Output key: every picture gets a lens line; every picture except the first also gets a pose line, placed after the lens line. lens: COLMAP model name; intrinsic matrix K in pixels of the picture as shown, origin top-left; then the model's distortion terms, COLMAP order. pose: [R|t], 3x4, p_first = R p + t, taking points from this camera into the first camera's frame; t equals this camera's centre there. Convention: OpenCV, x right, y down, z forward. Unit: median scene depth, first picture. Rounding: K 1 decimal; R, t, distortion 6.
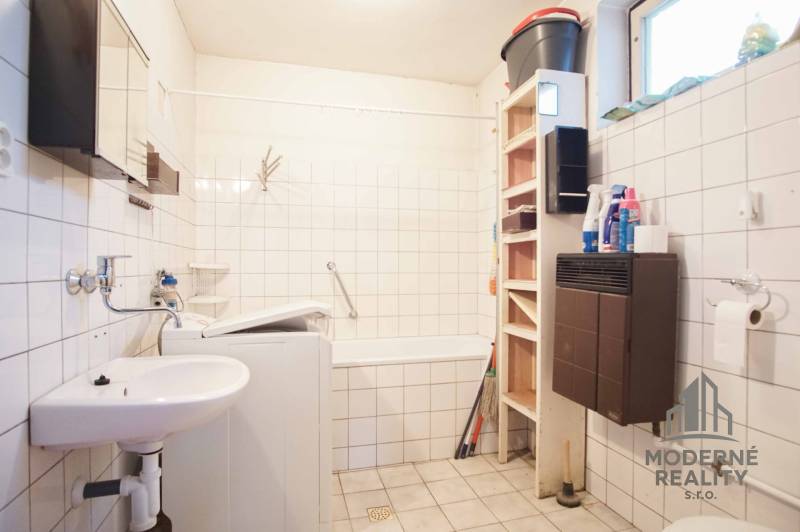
lens RADIAL K [[419.1, 0, 398.5], [0, 419.1, 267.9], [0, 0, 1]] dist [-0.034356, 0.011419]
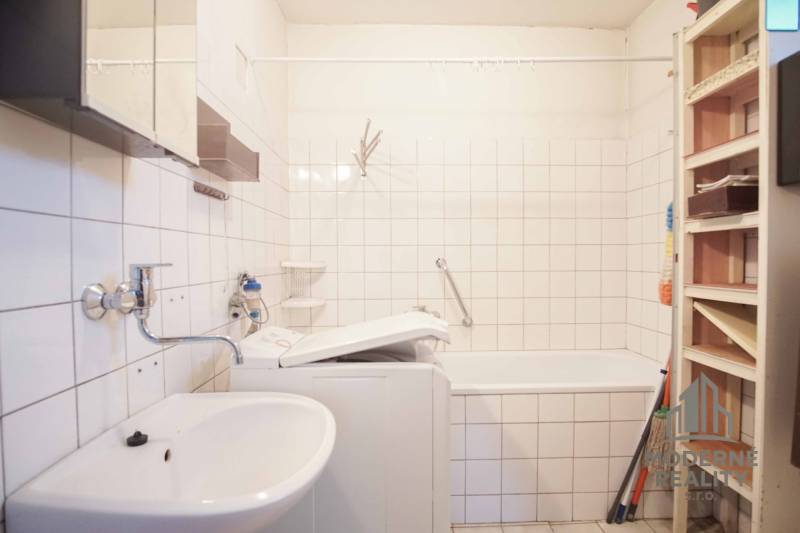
lens RADIAL K [[419.1, 0, 398.5], [0, 419.1, 268.4], [0, 0, 1]] dist [-0.034356, 0.011419]
pose [[0.970793, 0.001154, -0.239916, -0.052357], [0.004809, 0.999694, 0.024266, -0.018309], [0.239870, -0.024711, 0.970490, 0.206552]]
